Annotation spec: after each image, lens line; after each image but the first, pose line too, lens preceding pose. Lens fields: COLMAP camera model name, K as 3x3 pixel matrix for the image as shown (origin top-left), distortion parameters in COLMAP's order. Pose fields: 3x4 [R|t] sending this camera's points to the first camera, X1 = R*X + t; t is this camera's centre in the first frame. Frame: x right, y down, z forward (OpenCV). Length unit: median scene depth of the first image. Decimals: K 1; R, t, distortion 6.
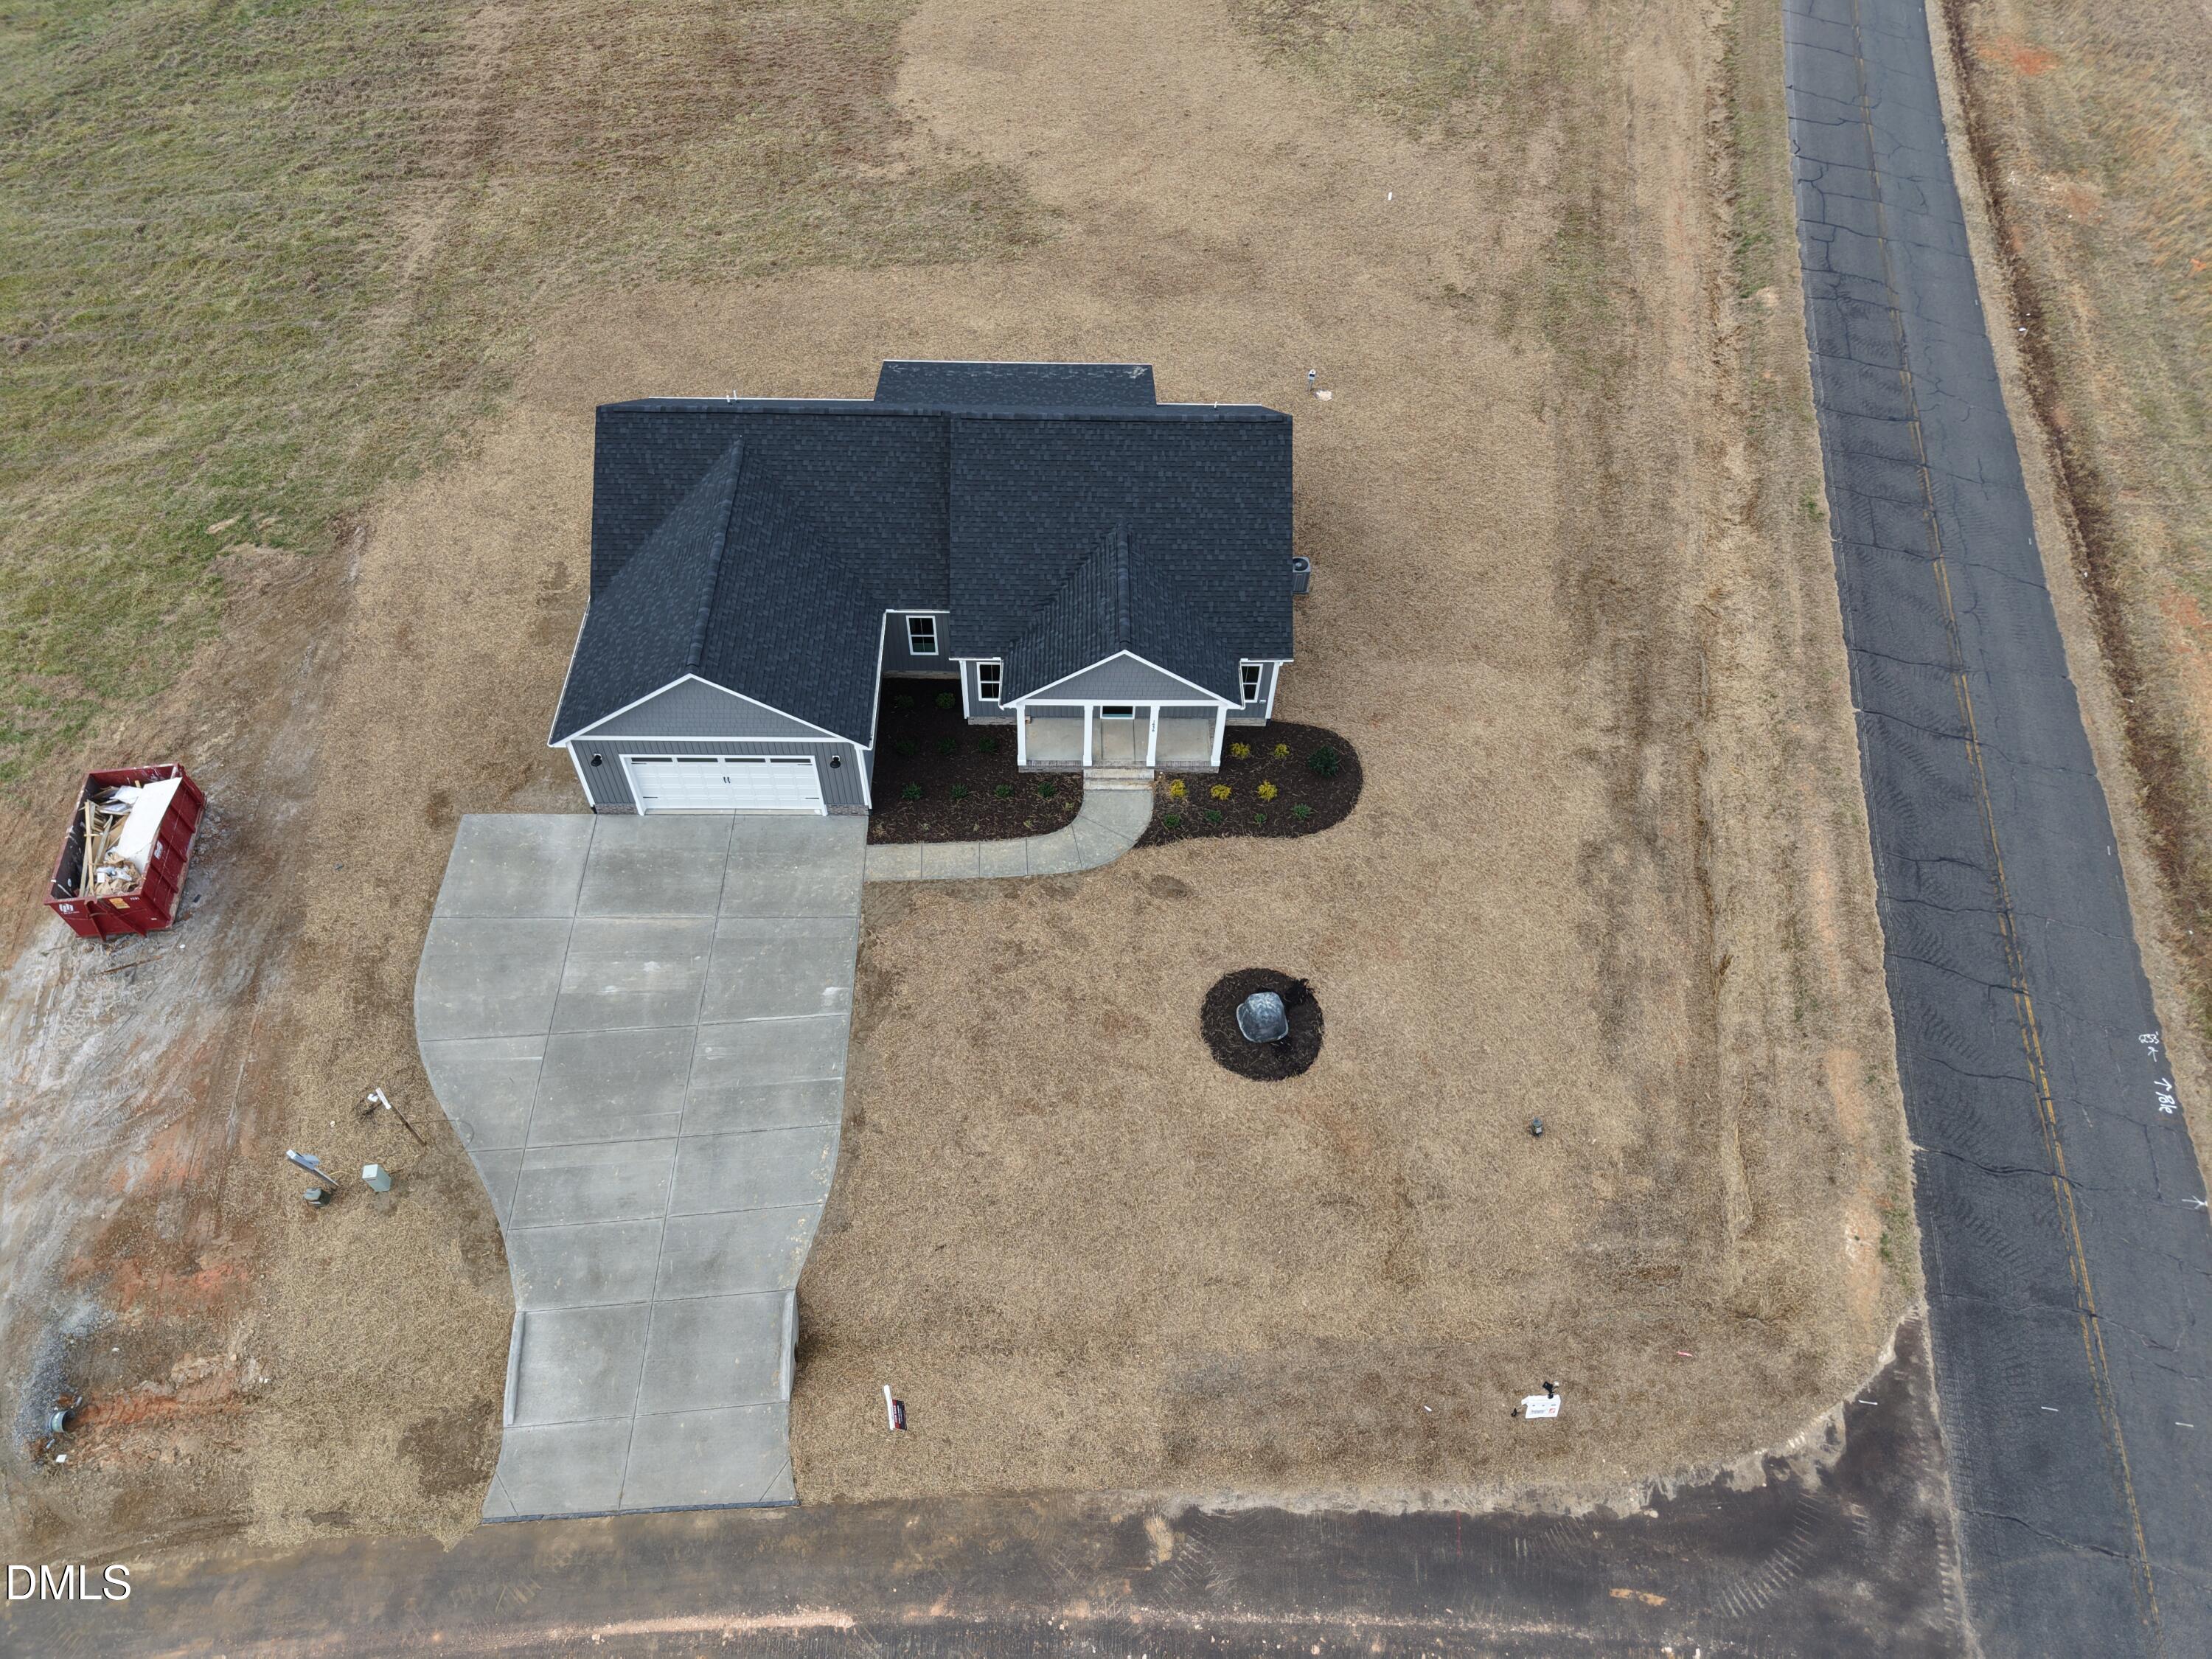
lens RADIAL K [[1482.9, 0, 1106.0], [0, 1482.9, 829.5], [0, 0, 1]] dist [0.080493, -0.145564]
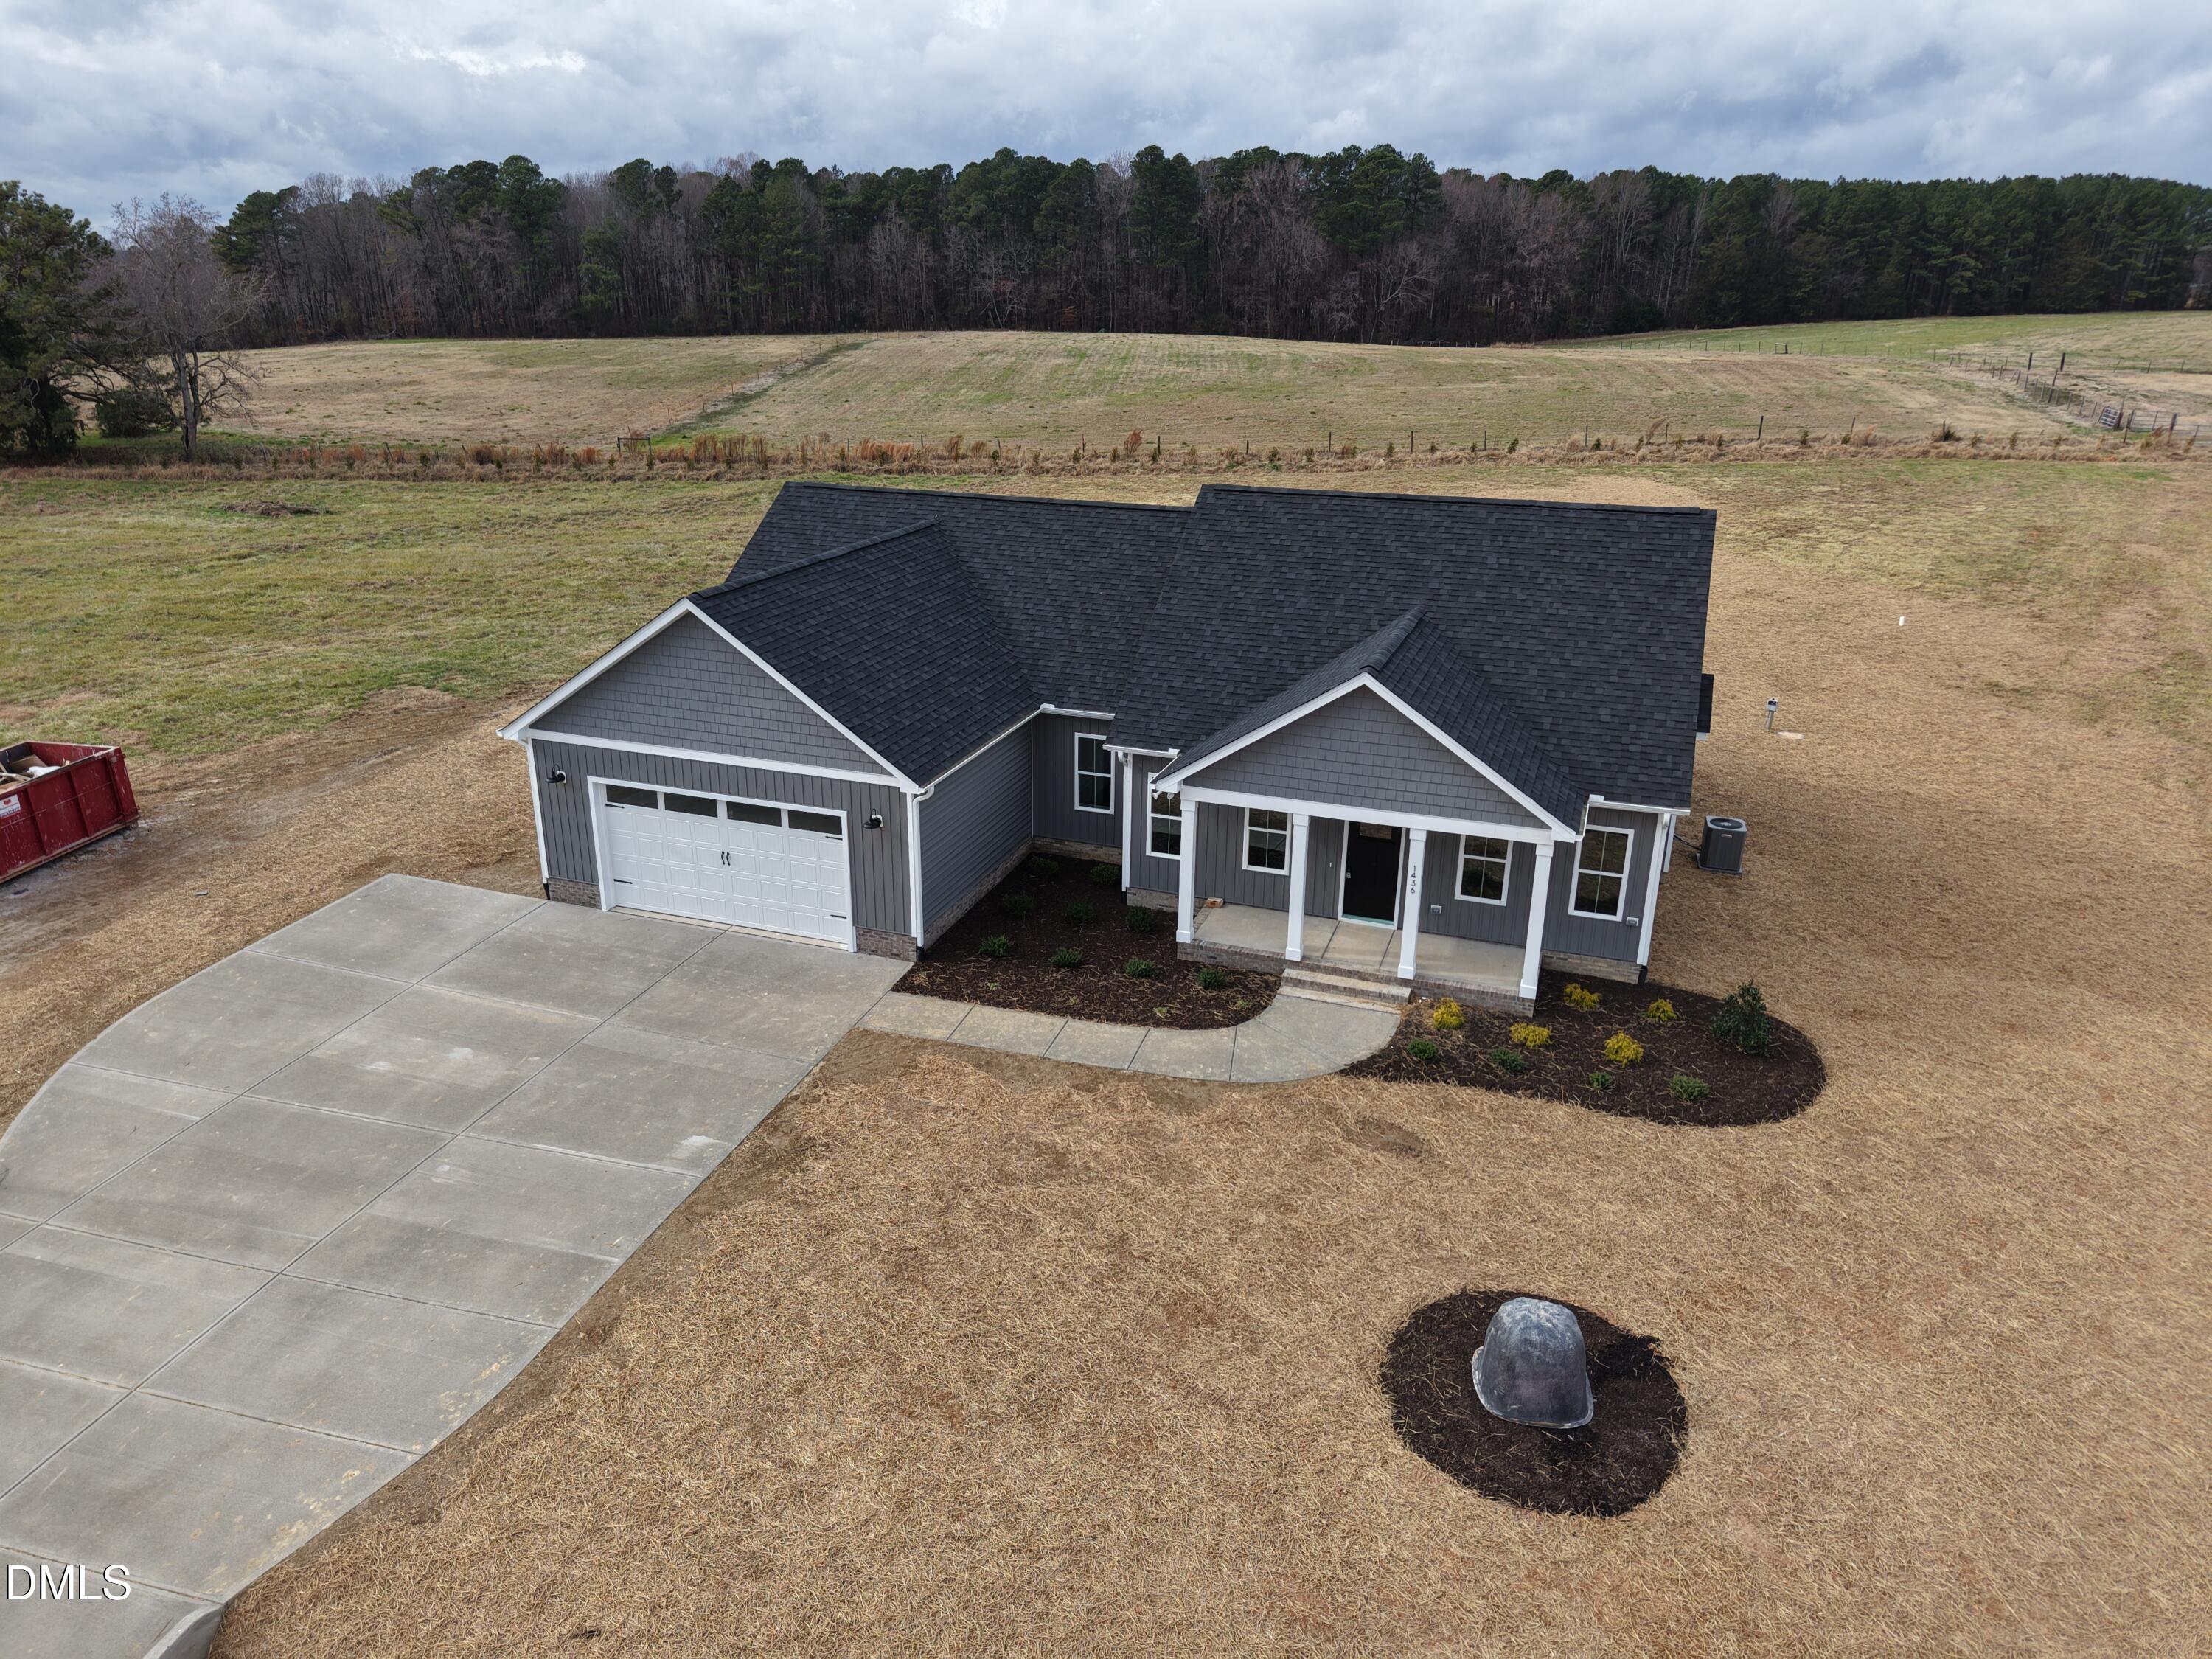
lens RADIAL K [[1497.7, 0, 1090.1], [0, 1497.7, 806.8], [0, 0, 1]] dist [0.001947, -0.003985]
pose [[0.934184, 0.101121, -0.342162, 0.110948], [-0.268853, 0.829964, -0.488751, 0.221810], [0.234559, 0.548574, 0.802526, 0.511633]]
